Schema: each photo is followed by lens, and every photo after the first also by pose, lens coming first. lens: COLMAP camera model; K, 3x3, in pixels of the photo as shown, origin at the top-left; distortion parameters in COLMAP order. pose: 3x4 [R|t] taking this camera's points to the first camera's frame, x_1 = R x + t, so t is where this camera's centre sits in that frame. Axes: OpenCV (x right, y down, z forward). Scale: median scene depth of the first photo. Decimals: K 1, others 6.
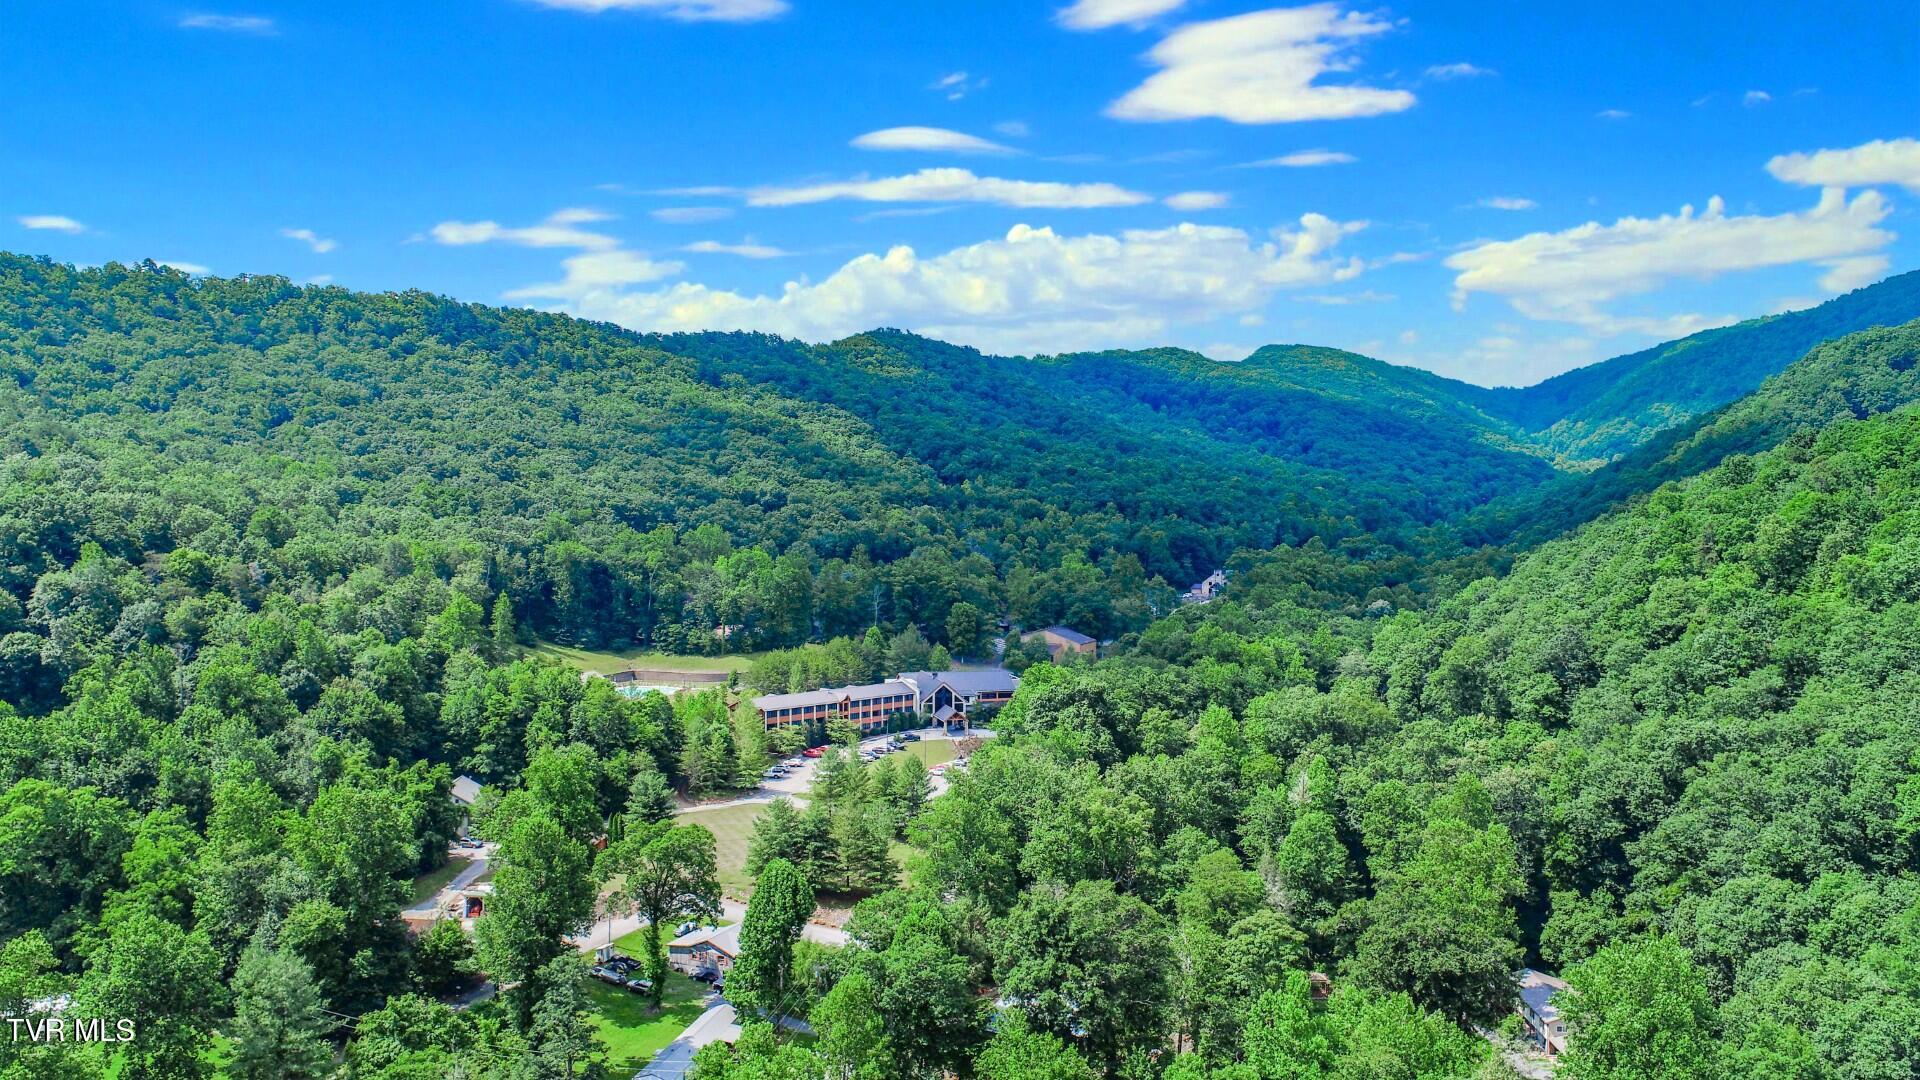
lens RADIAL K [[1314.7, 0, 960.0], [0, 1314.7, 540.0], [0, 0, 1]] dist [-0.011447, -0.002994]
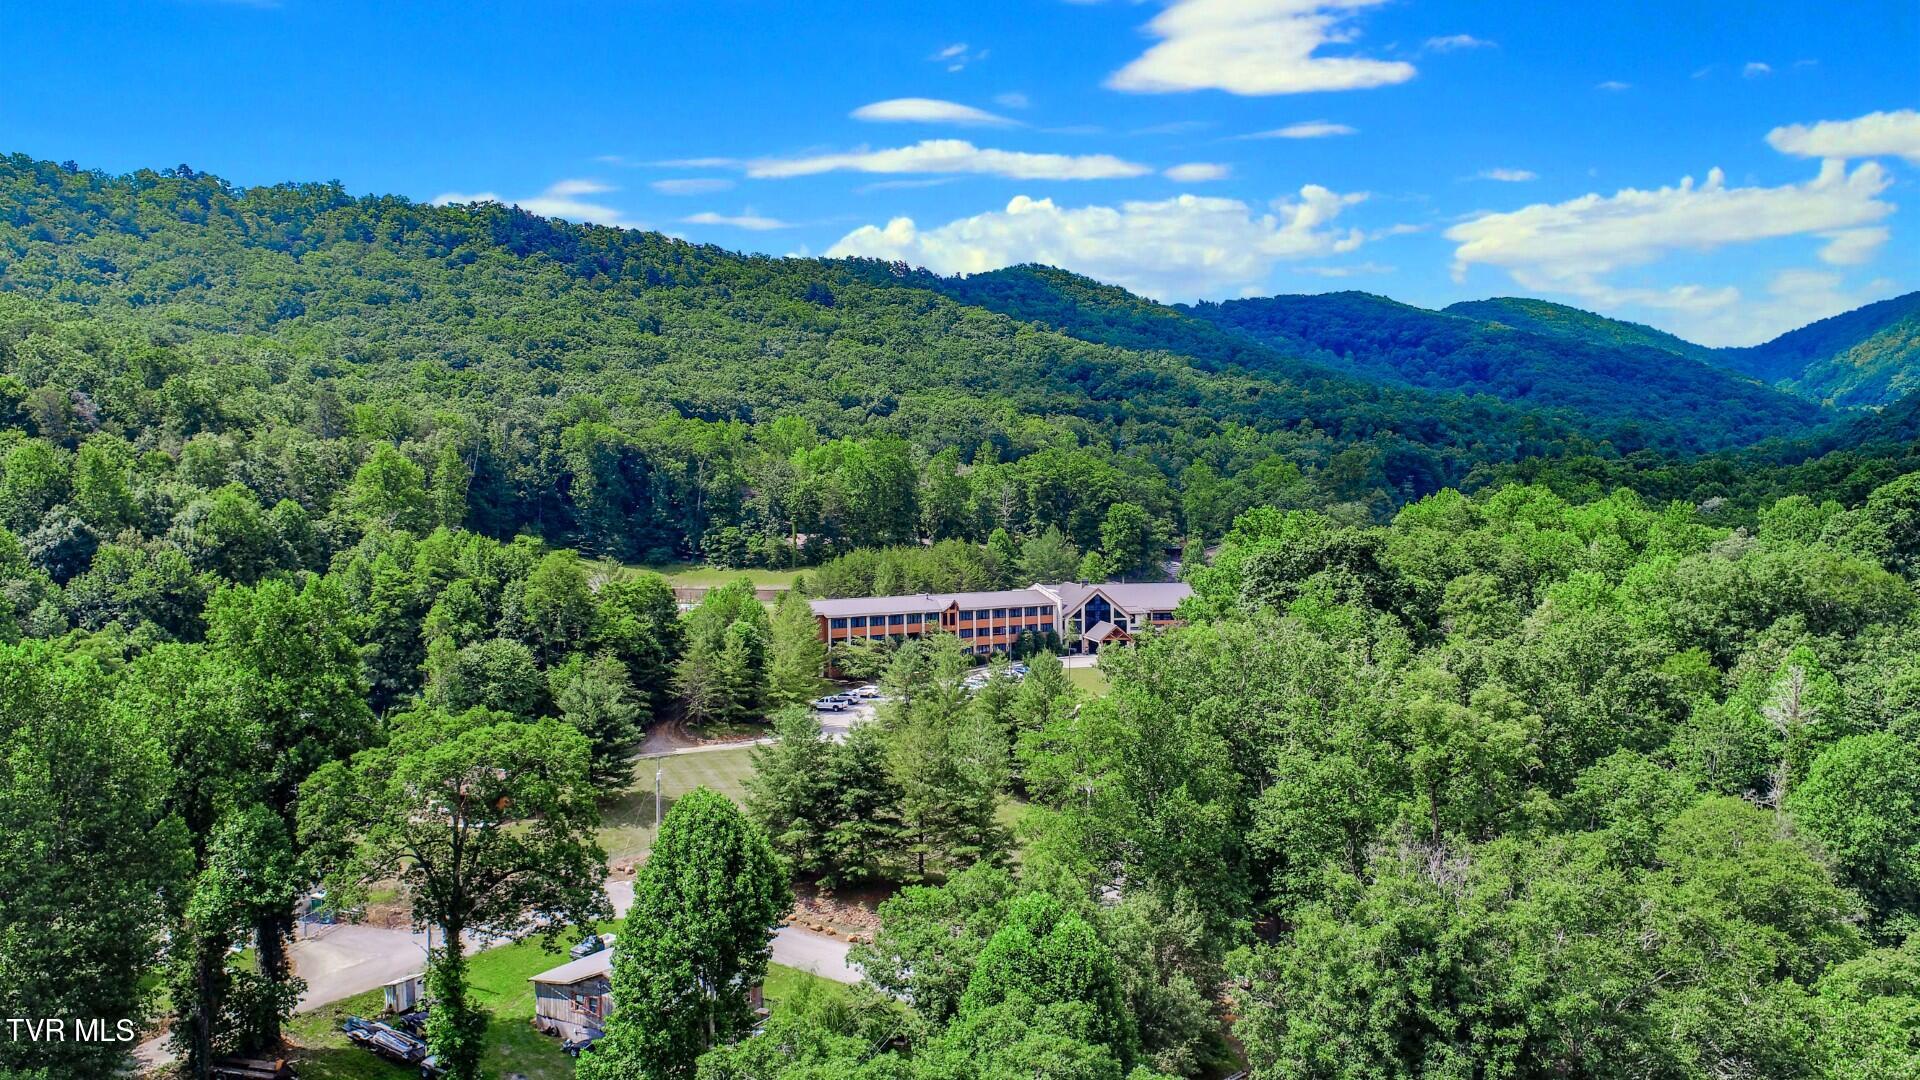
lens RADIAL K [[1314.7, 0, 960.0], [0, 1314.7, 540.0], [0, 0, 1]] dist [-0.011447, -0.002994]
pose [[0.993029, -0.013479, -0.117094, -0.002996], [0.012271, 0.999864, -0.011029, 0.085735], [0.117227, 0.009515, 0.993060, 0.300051]]
